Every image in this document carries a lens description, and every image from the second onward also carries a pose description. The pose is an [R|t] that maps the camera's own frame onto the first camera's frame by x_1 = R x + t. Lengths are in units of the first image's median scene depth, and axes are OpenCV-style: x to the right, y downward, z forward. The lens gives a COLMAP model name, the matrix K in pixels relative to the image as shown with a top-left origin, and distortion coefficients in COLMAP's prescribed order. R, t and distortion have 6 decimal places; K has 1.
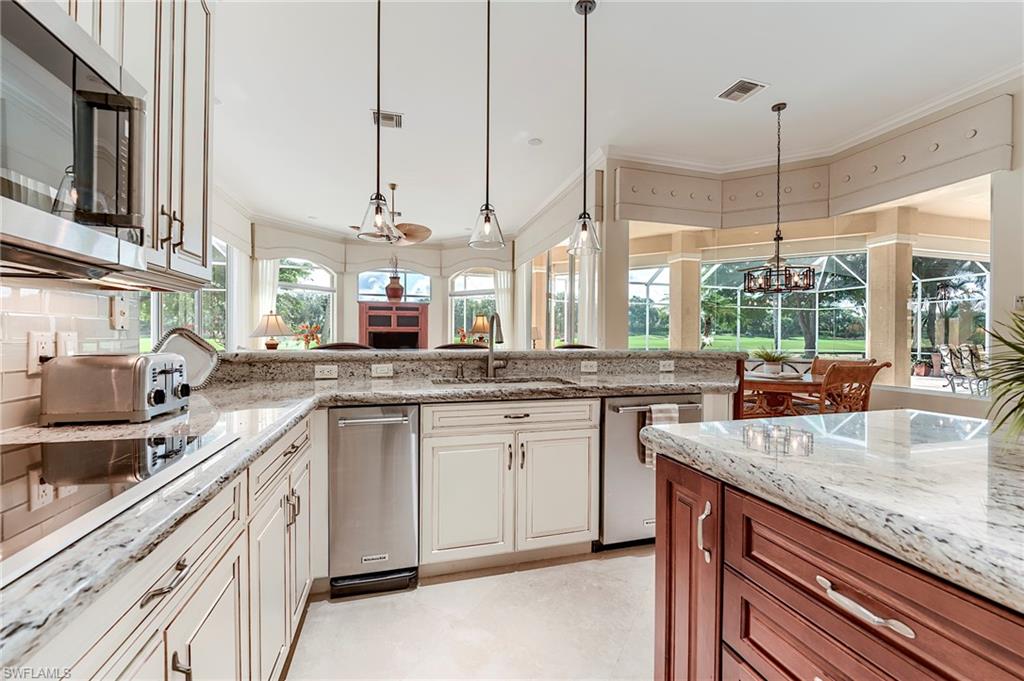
lens RADIAL K [[410.8, 0, 514.5], [0, 410.8, 340.9], [0, 0, 1]] dist [0.000282, -0.006619]
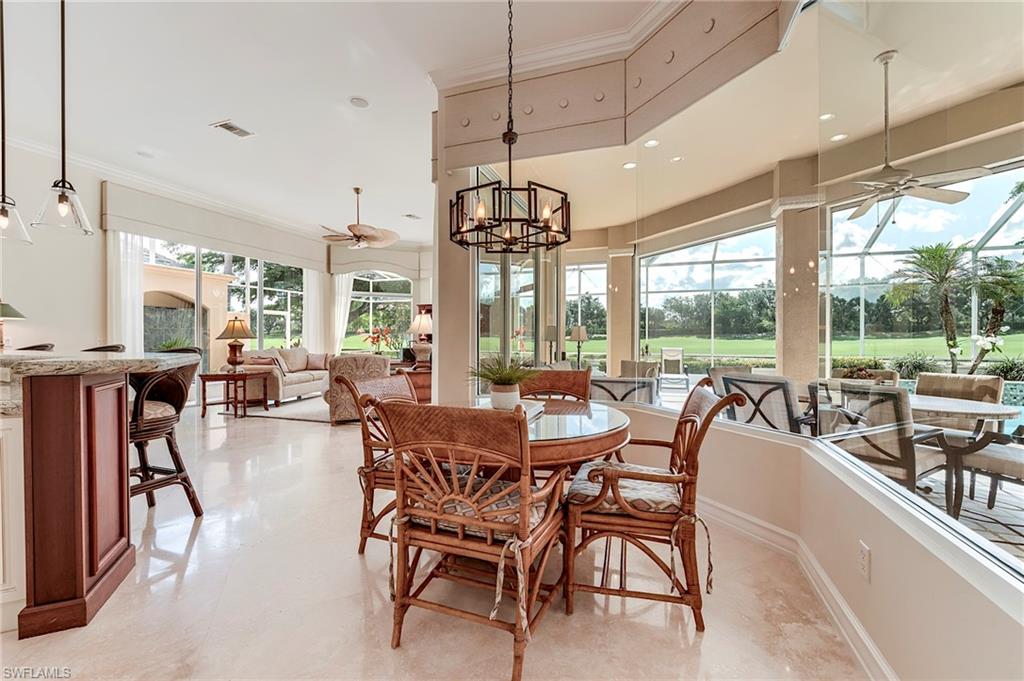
lens RADIAL K [[410.8, 0, 514.5], [0, 410.8, 340.9], [0, 0, 1]] dist [0.000282, -0.006619]
pose [[0.819747, 0.000387, -0.572725, 0.431645], [-0.002158, 0.999995, -0.002412, -0.001467], [0.572721, 0.003213, 0.819744, 0.278446]]
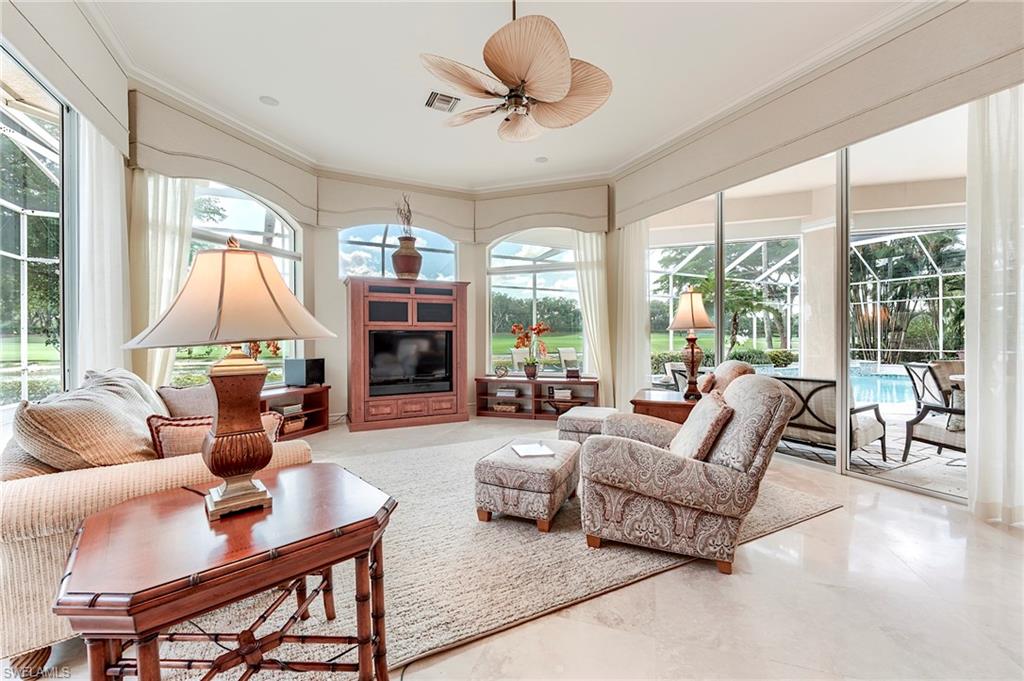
lens RADIAL K [[410.8, 0, 514.5], [0, 410.8, 340.9], [0, 0, 1]] dist [0.000282, -0.006619]
pose [[0.980749, -0.008554, 0.195088, -0.273883], [0.008840, 0.999961, -0.000592, -0.006031], [-0.195075, 0.002305, 0.980786, 0.417066]]
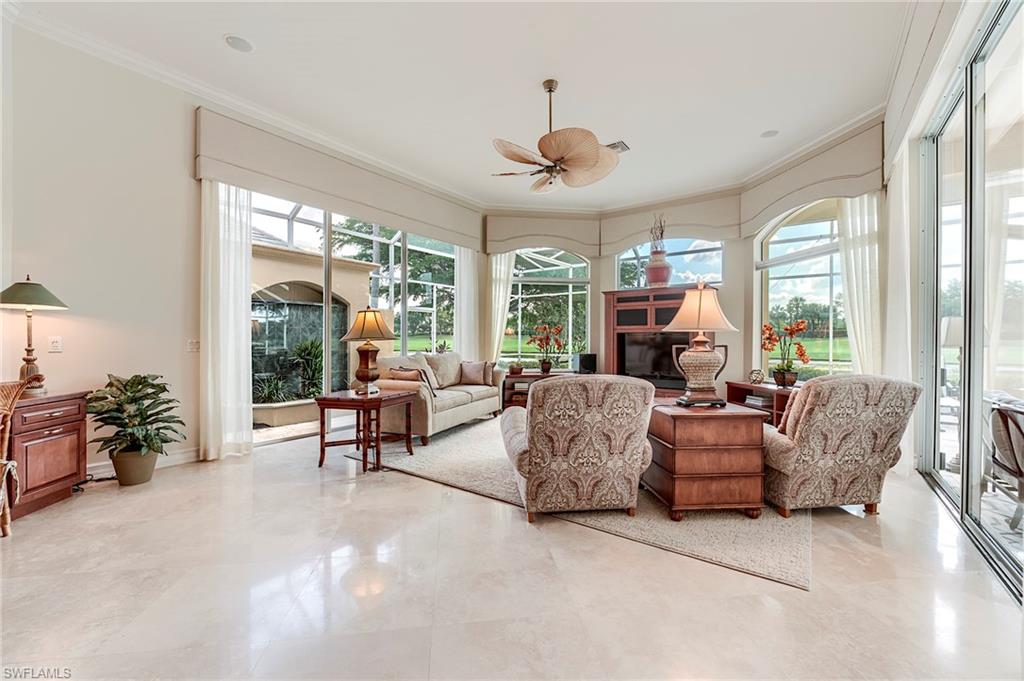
lens RADIAL K [[410.8, 0, 514.5], [0, 410.8, 340.9], [0, 0, 1]] dist [0.000282, -0.006619]
pose [[0.617770, 0.000608, -0.786358, 0.098279], [-0.006971, 0.999965, -0.004704, -0.004217], [0.786328, 0.008387, 0.617753, 0.425871]]
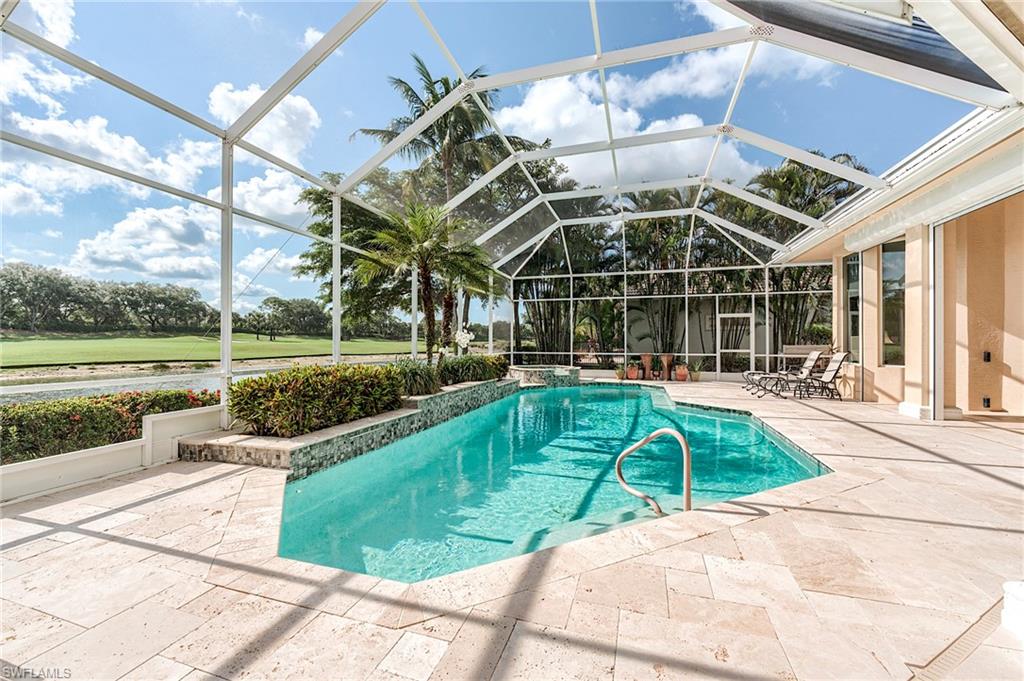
lens RADIAL K [[410.8, 0, 514.5], [0, 410.8, 340.9], [0, 0, 1]] dist [0.000282, -0.006619]
pose [[0.542855, -0.000170, 0.839826, 0.177083], [0.005676, 0.999978, -0.003467, 0.003248], [-0.839807, 0.006649, 0.542844, 1.144435]]
